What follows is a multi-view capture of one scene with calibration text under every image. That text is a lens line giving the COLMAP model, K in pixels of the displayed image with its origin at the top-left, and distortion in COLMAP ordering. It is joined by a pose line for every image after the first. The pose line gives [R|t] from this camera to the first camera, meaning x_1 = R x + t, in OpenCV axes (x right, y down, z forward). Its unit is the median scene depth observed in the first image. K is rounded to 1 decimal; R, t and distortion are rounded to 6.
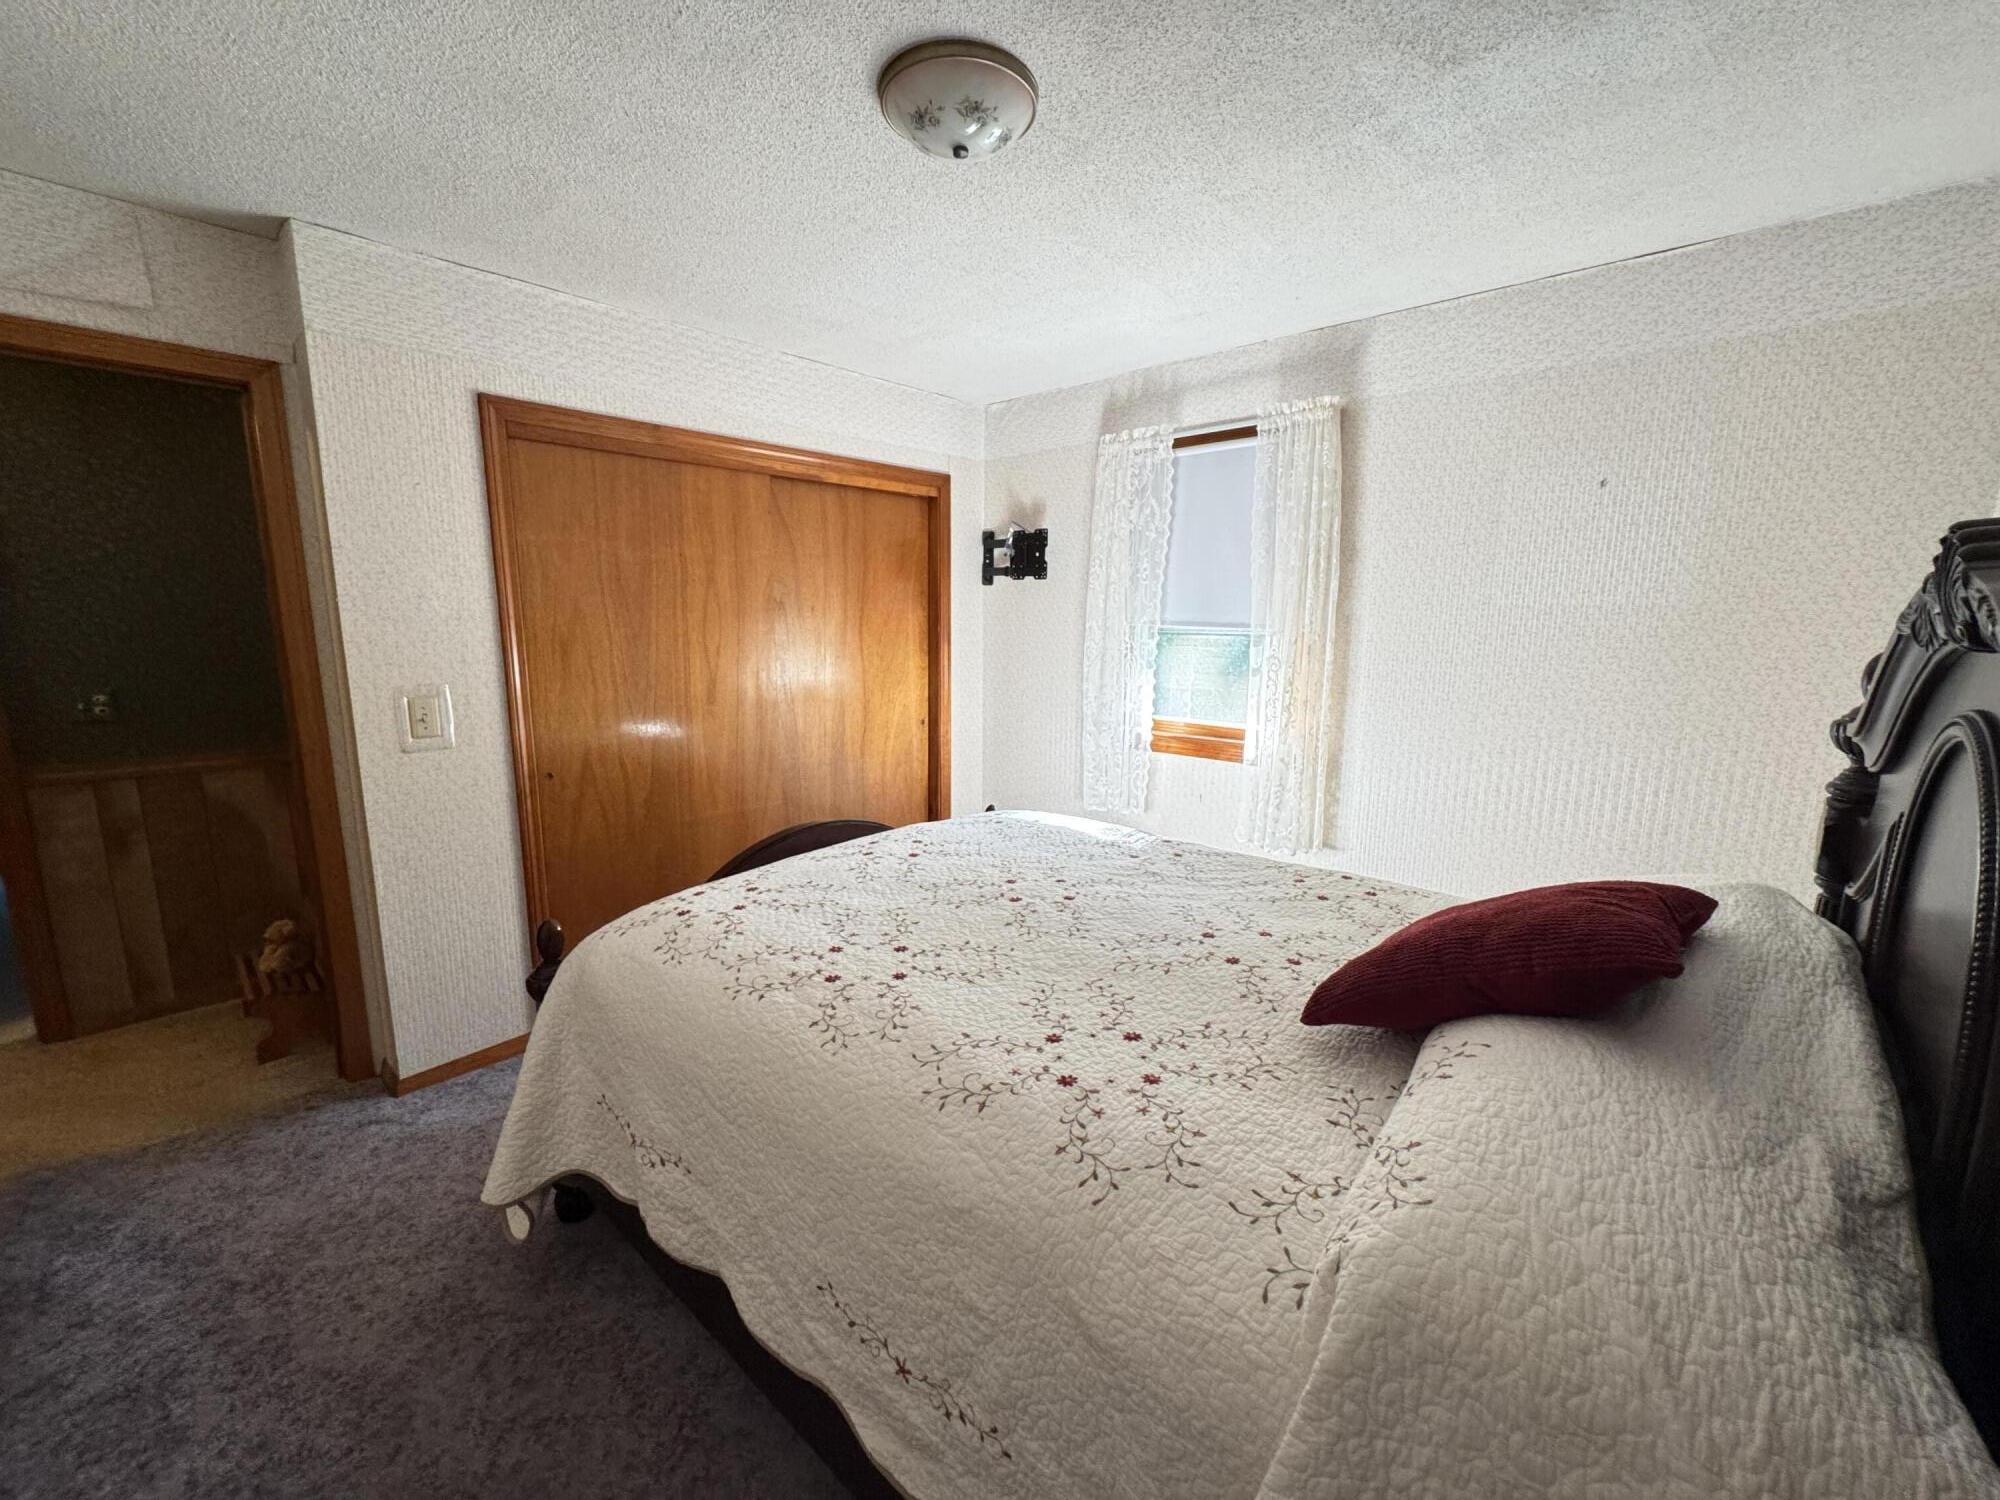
lens RADIAL K [[796.3, 0, 1003.3], [0, 796.3, 752.1], [0, 0, 1]] dist [-0.004063, 0.000090]
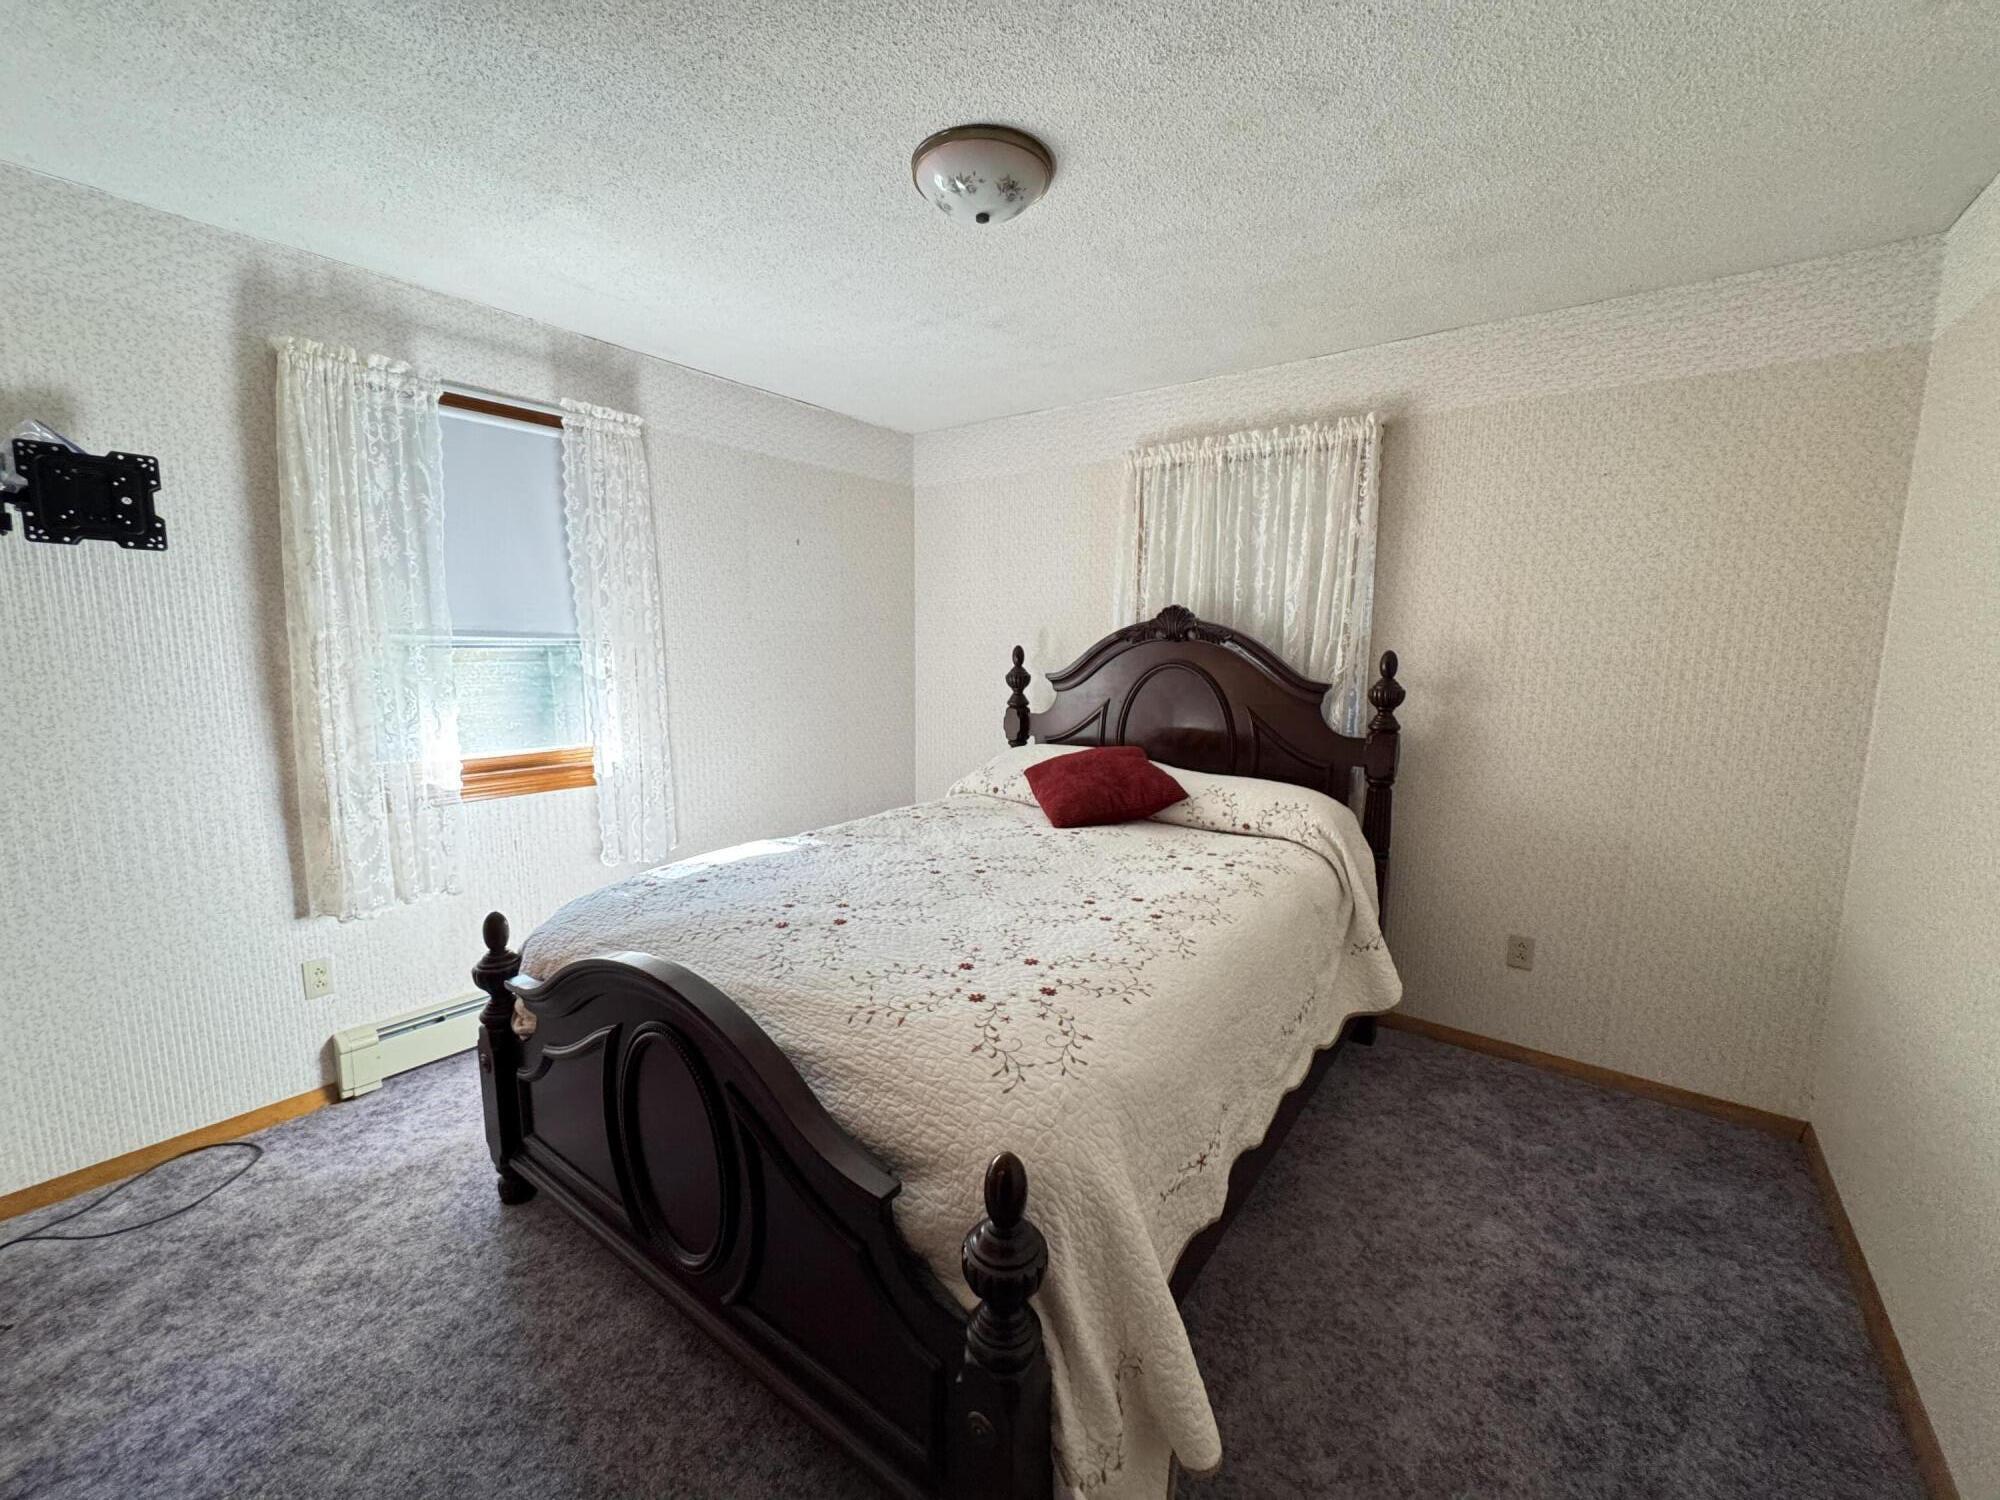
lens RADIAL K [[796.3, 0, 1003.3], [0, 796.3, 752.1], [0, 0, 1]] dist [-0.004063, 0.000090]
pose [[-0.081606, -0.142585, 0.986413, -0.939906], [0.157200, 0.975484, 0.154010, -0.133234], [-0.984189, 0.167632, -0.057191, 0.854603]]
